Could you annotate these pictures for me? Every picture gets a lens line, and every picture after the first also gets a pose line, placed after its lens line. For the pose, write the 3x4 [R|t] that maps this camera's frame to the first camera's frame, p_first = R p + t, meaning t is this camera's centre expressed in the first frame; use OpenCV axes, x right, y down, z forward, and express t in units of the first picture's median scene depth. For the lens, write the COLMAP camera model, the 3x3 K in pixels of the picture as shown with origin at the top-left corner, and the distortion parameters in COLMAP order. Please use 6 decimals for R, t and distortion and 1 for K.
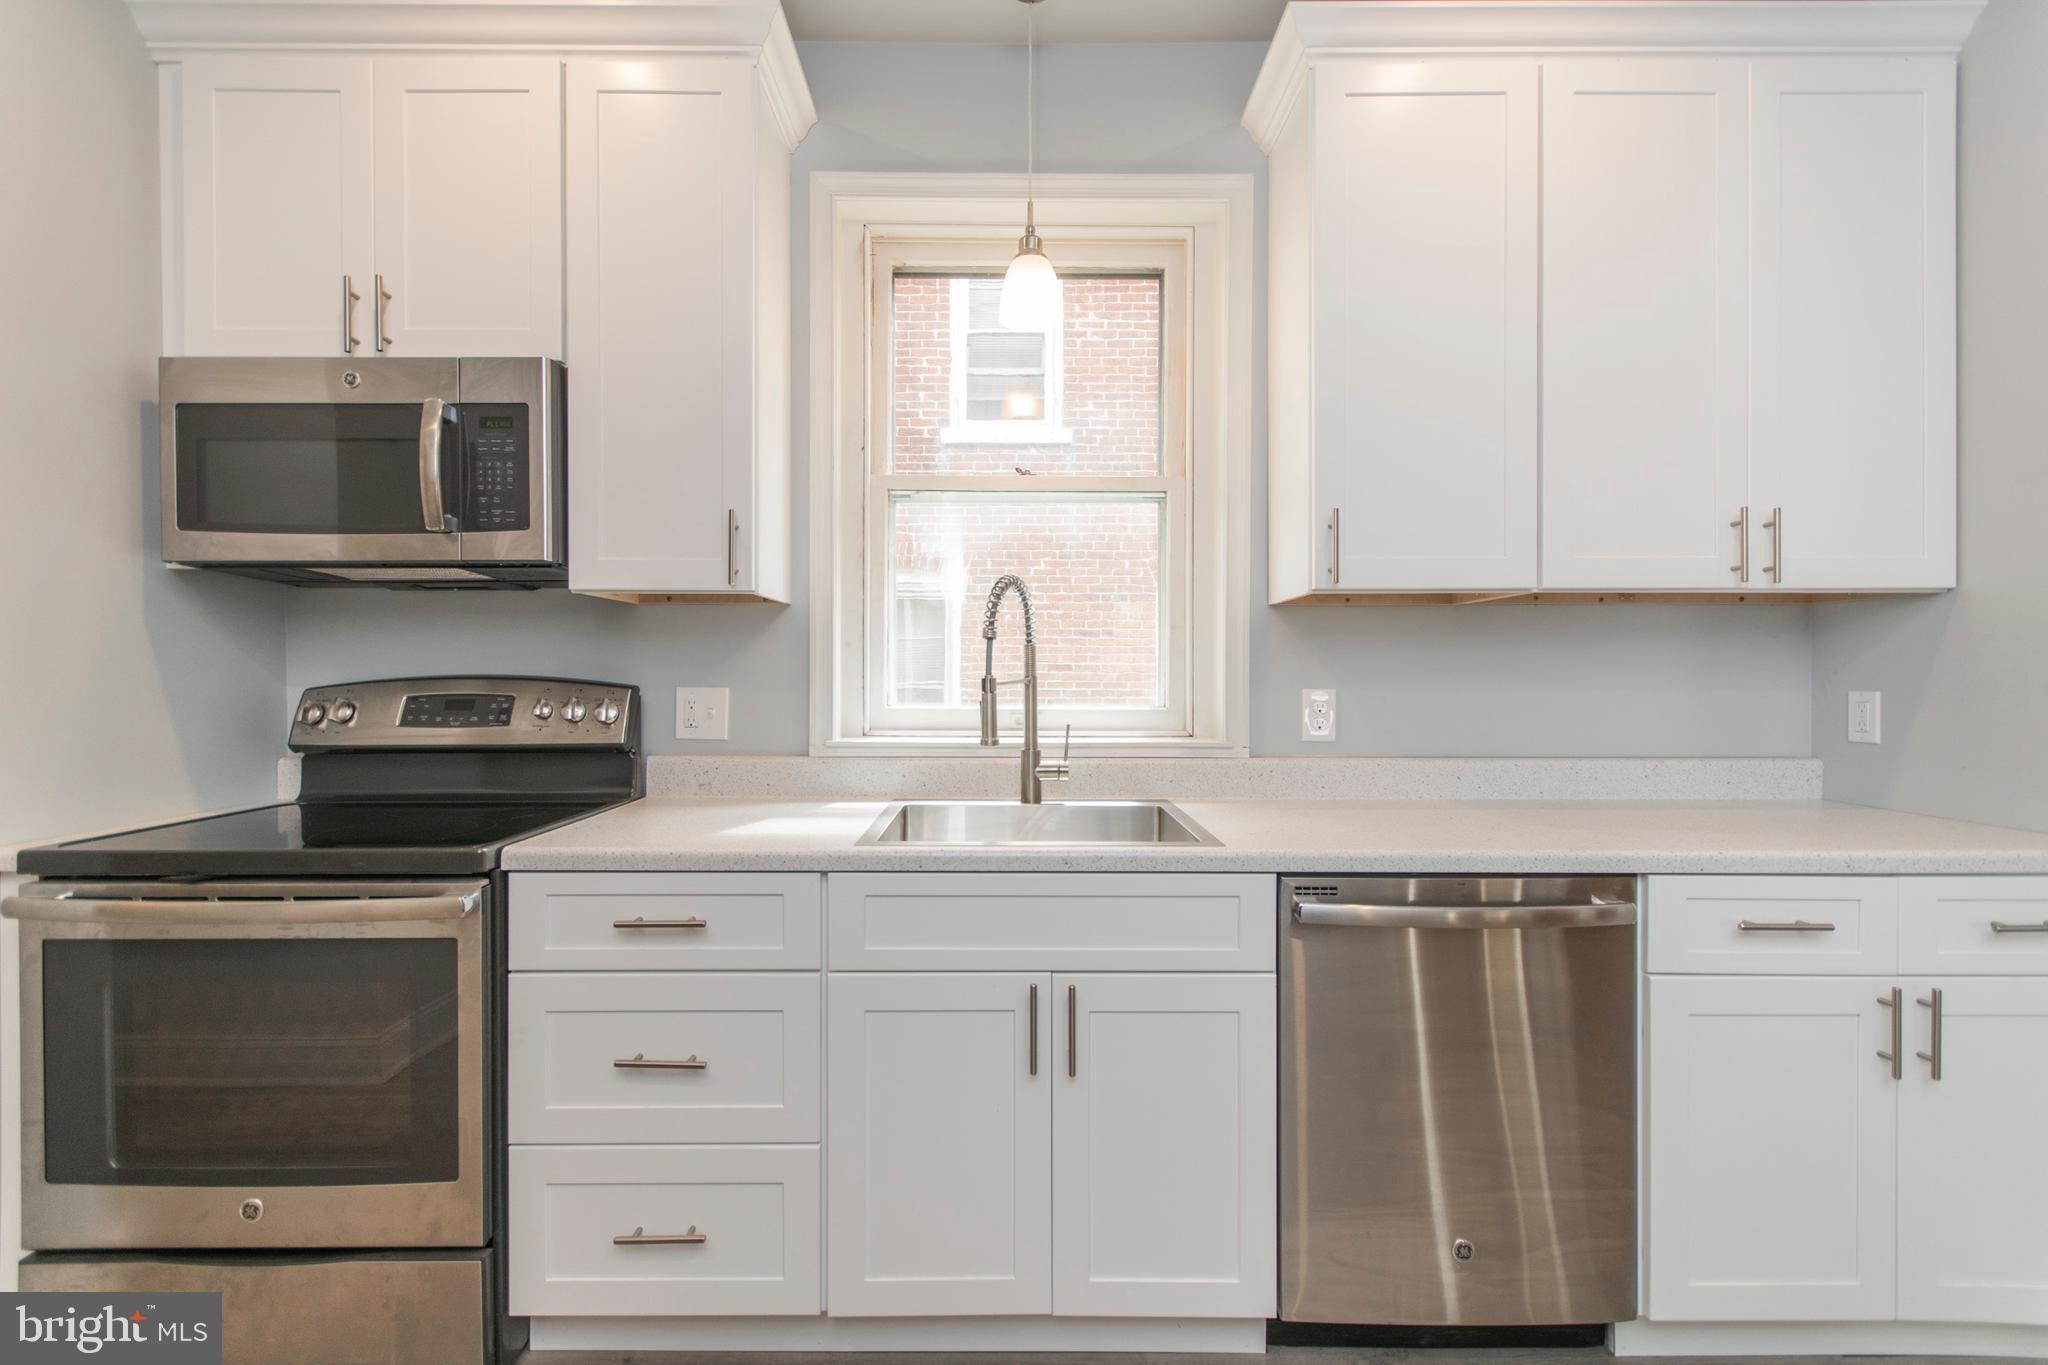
lens RADIAL K [[907.8, 0, 1010.8], [0, 907.8, 670.4], [0, 0, 1]] dist [0.012260, -0.004899]
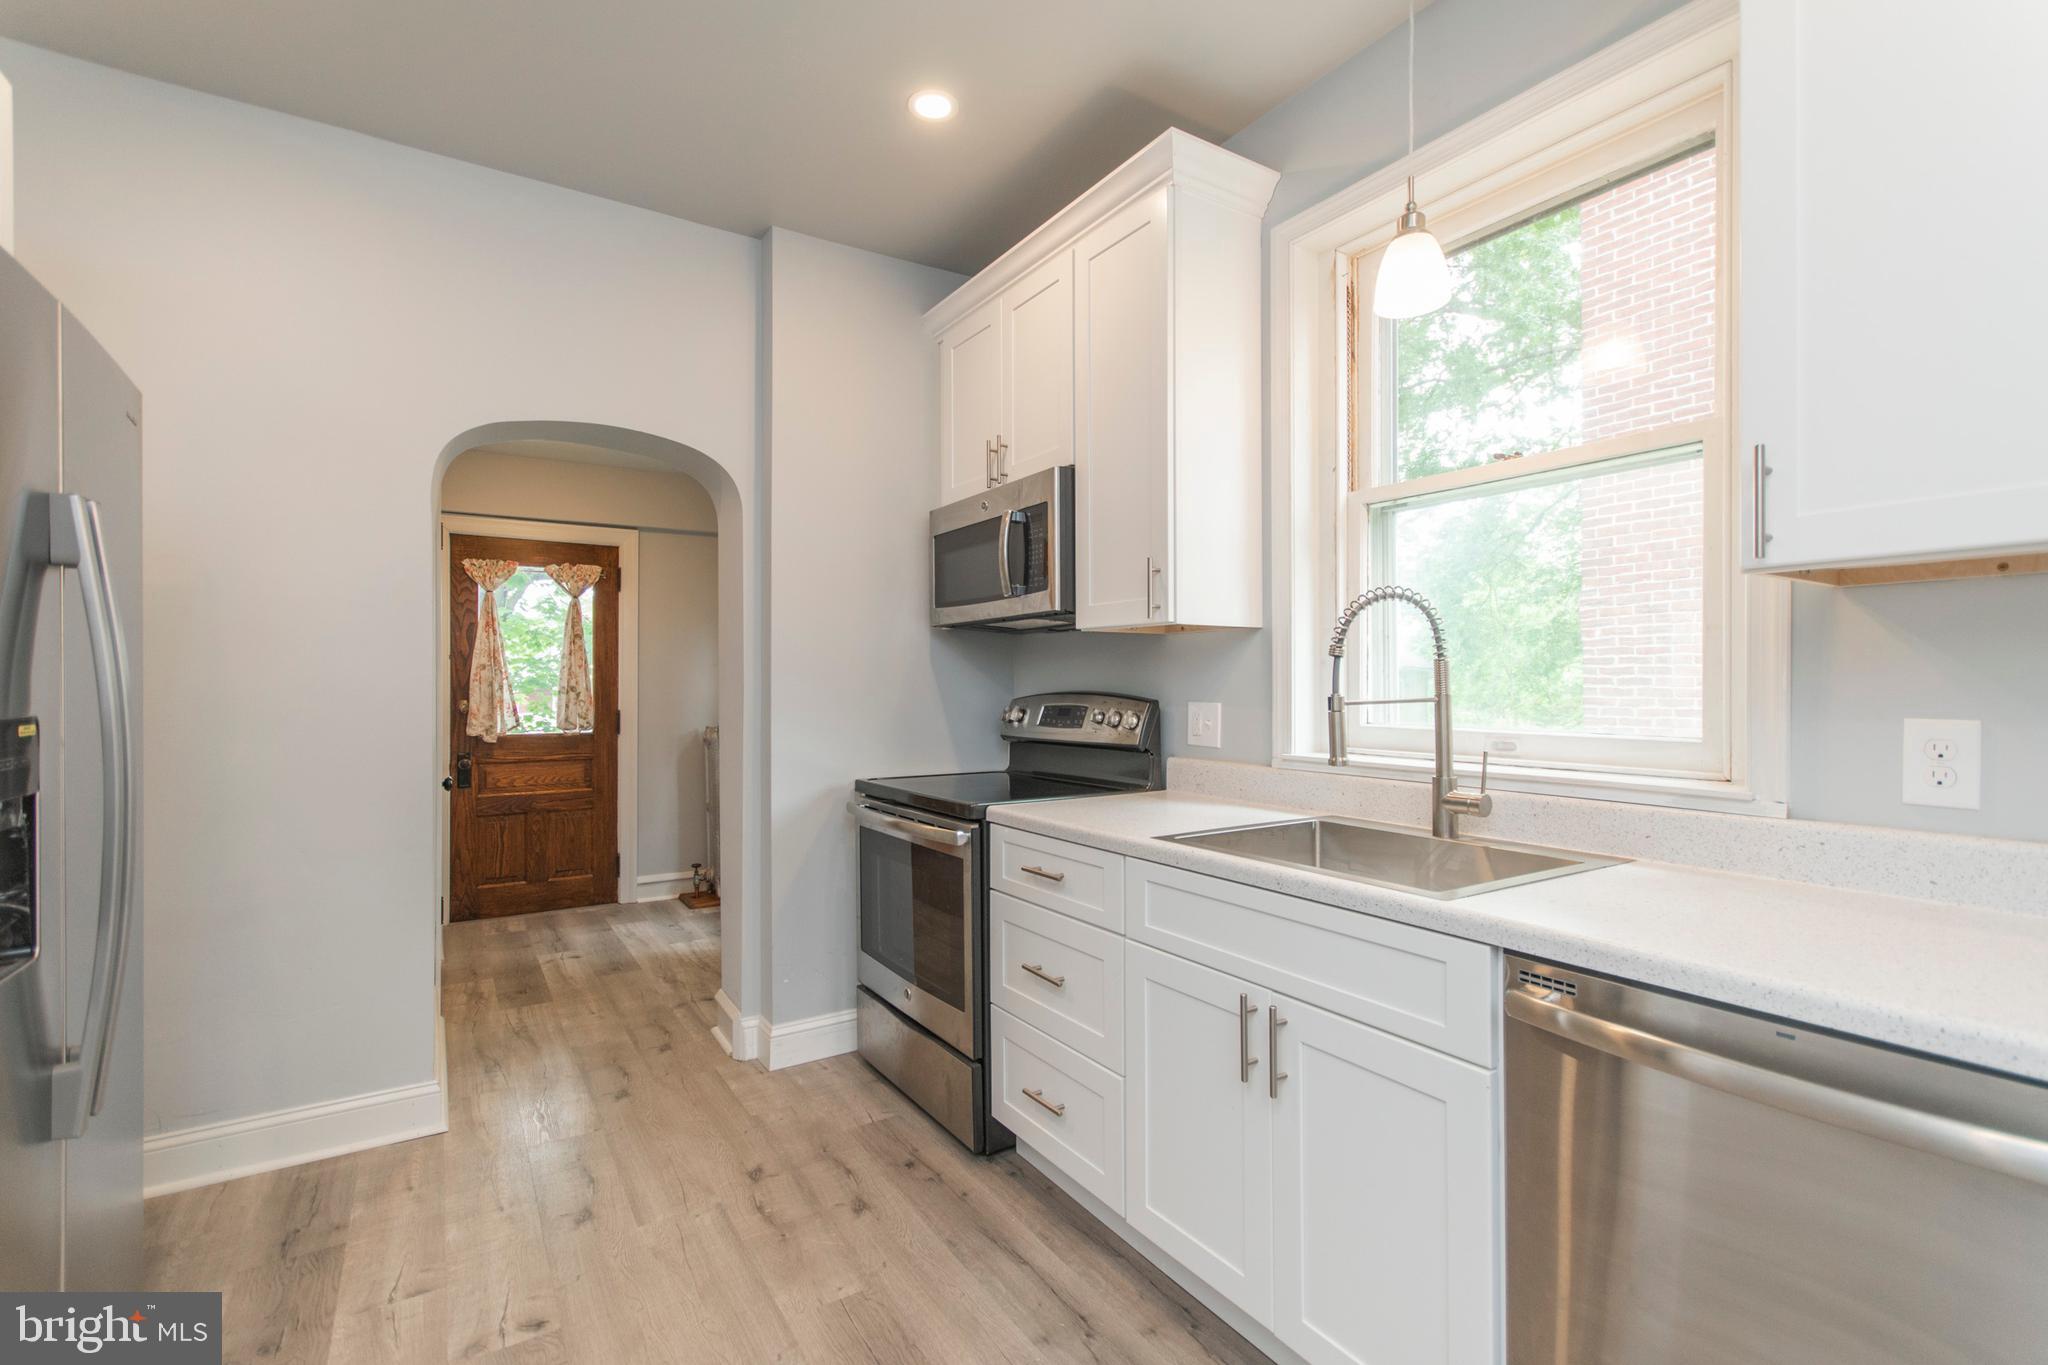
lens RADIAL K [[907.8, 0, 1038.3], [0, 907.8, 687.1], [0, 0, 1]] dist [0.012260, -0.004899]
pose [[0.552863, -0.000076, -0.833272, 0.627400], [0.003003, 0.999994, 0.001901, -0.004654], [0.833267, -0.003553, 0.552860, 0.196129]]
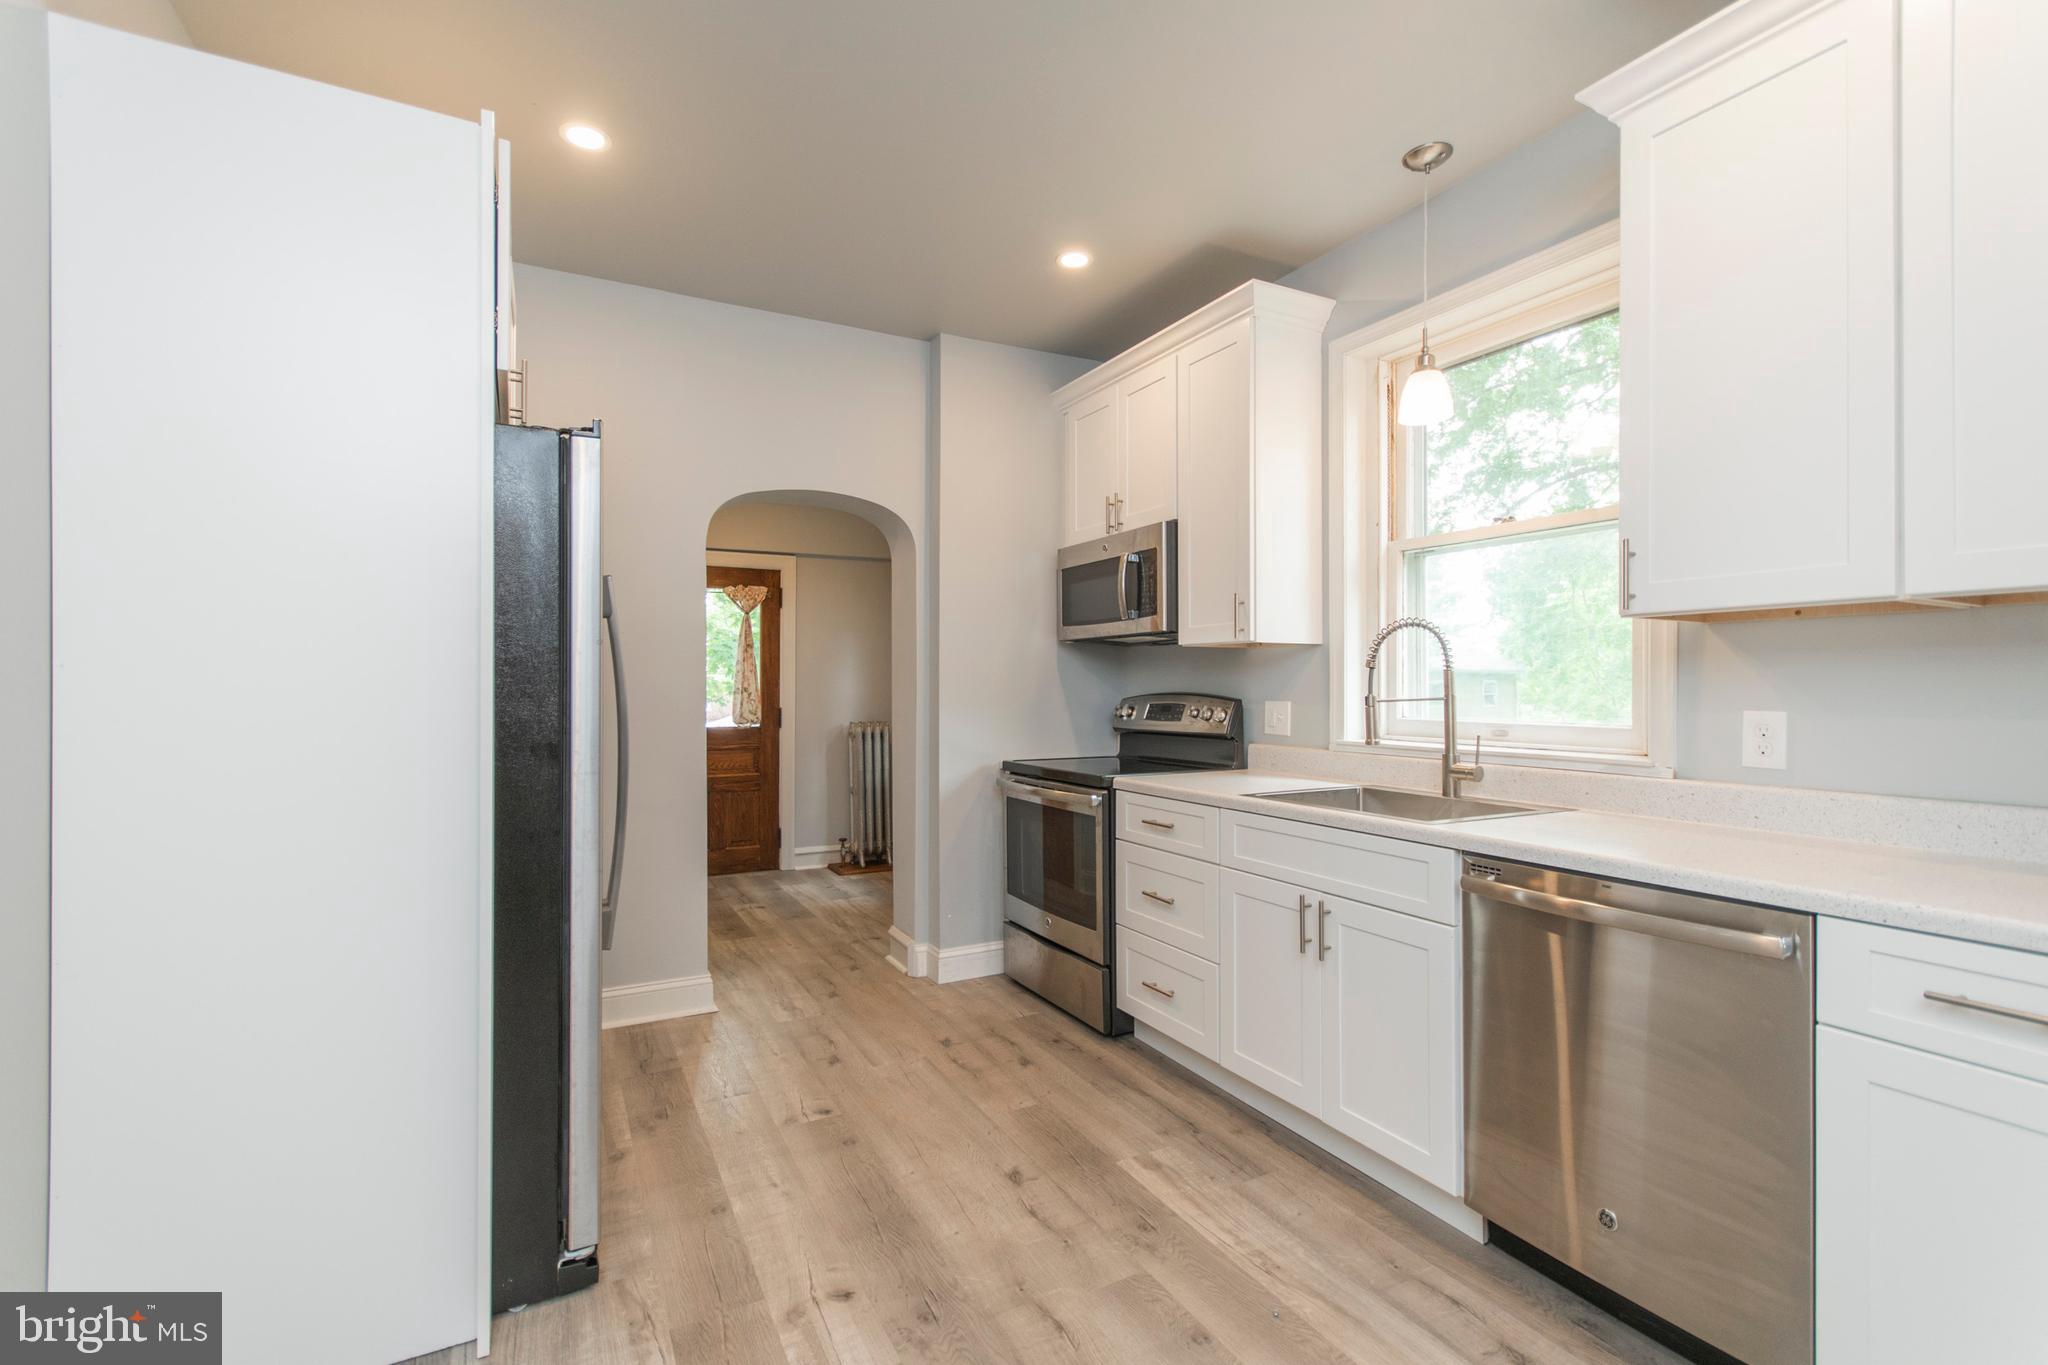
lens RADIAL K [[907.8, 0, 1056.7], [0, 907.8, 688.5], [0, 0, 1]] dist [0.012260, -0.004899]
pose [[0.500612, 0.000398, -0.865672, 0.955141], [0.000934, 0.999999, 0.001000, -0.005090], [0.865671, -0.001310, 0.500611, -0.109296]]
